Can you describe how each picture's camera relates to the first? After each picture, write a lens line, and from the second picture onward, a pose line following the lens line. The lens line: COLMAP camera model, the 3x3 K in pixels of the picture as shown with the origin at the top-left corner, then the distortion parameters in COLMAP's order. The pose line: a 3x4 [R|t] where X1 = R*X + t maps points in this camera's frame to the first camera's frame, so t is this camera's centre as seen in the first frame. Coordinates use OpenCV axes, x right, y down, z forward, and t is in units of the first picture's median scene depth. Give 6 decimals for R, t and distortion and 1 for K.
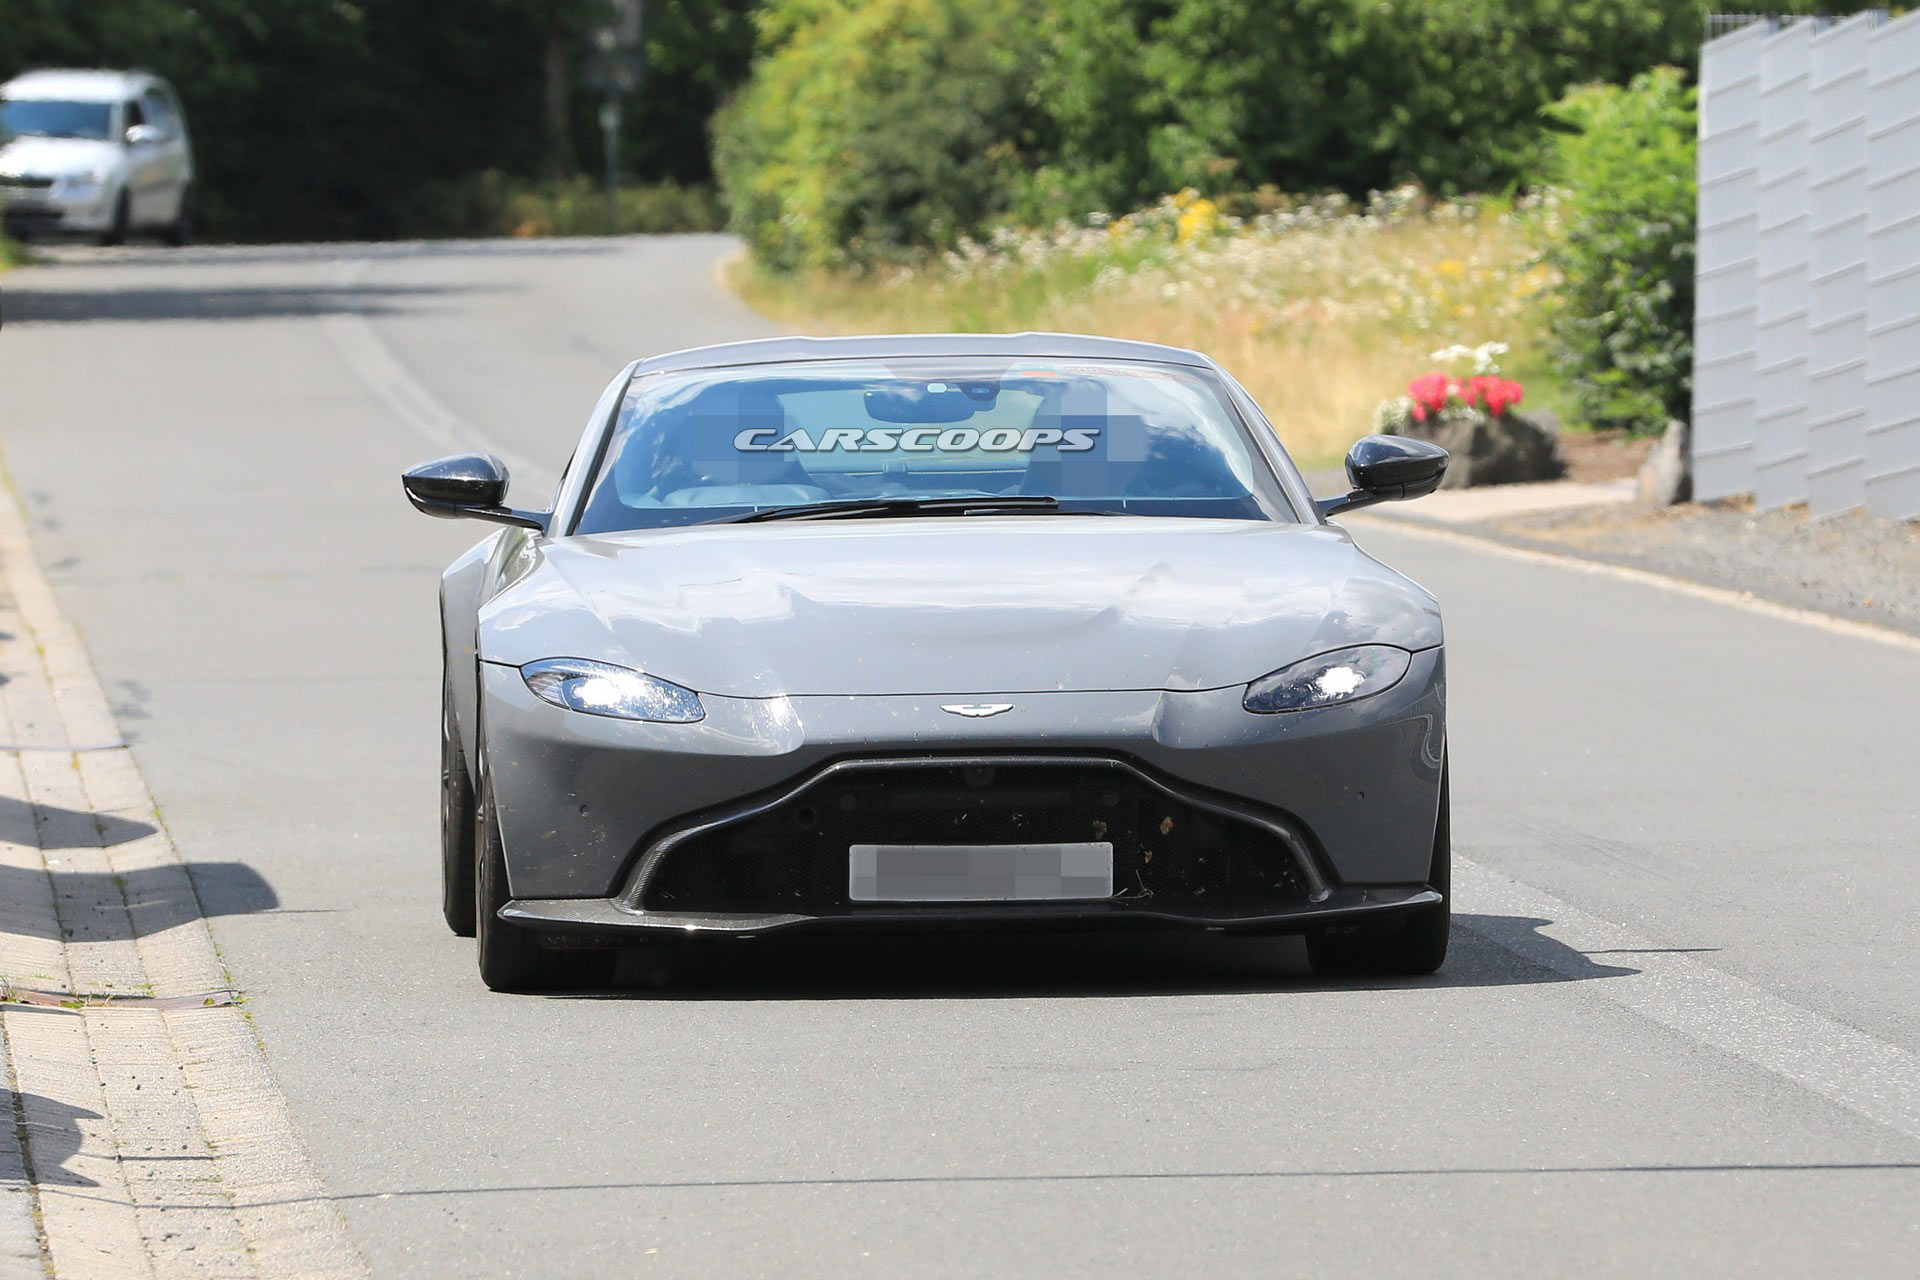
lens RADIAL K [[8723.0, 0, 960.0], [0, 8723.0, 640.0], [0, 0, 1]] dist [0.159875, -2.039837]
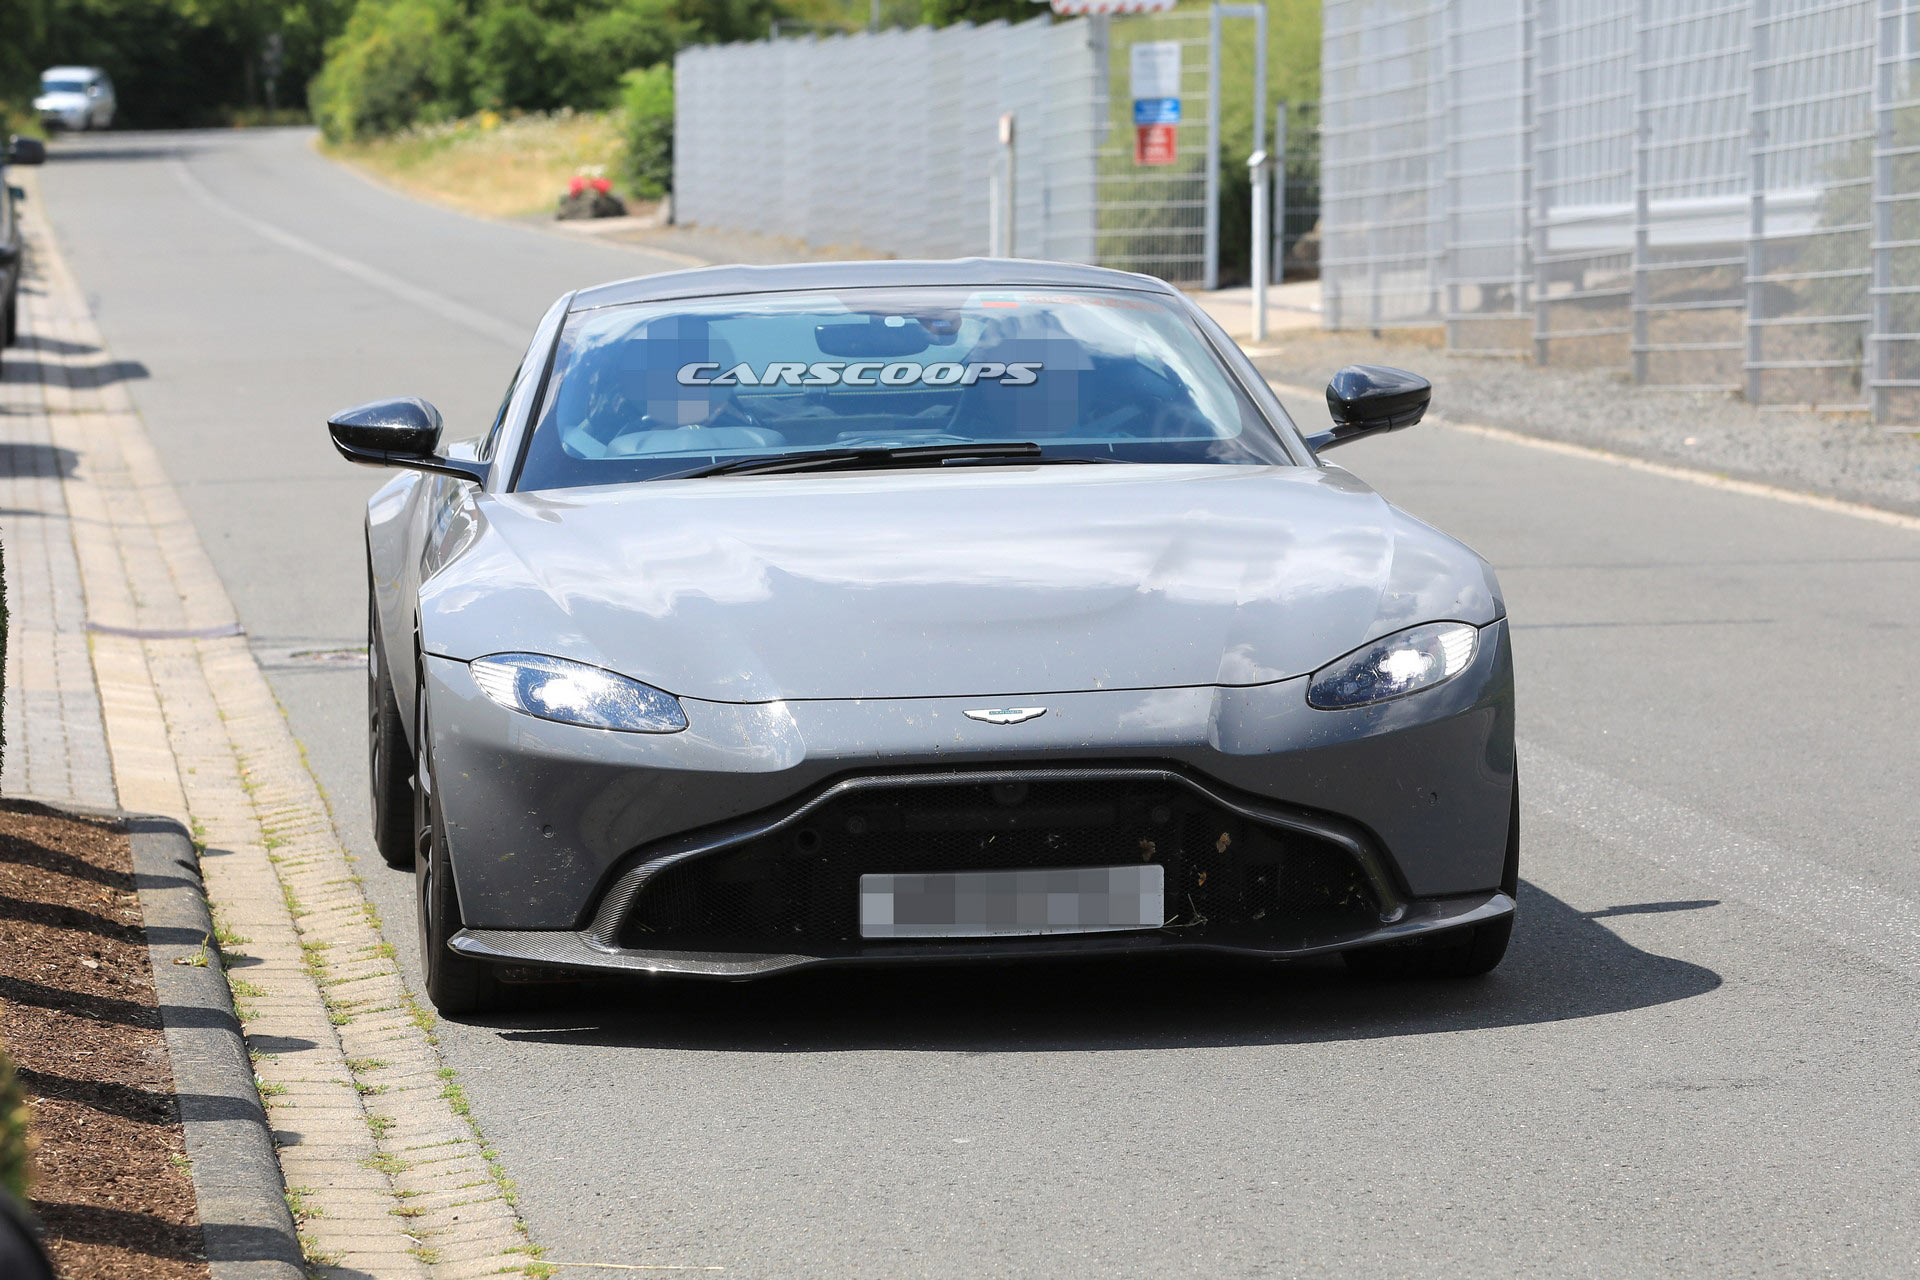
lens RADIAL K [[10593.8, 0, 960.0], [0, 10593.8, 640.0], [0, 0, 1]] dist [0.121613, 33.590459]
pose [[0.999942, -0.009122, -0.005651, 0.188341], [0.009115, 0.999958, -0.001247, 0.116688], [0.005662, 0.001195, 0.999983, -2.261151]]
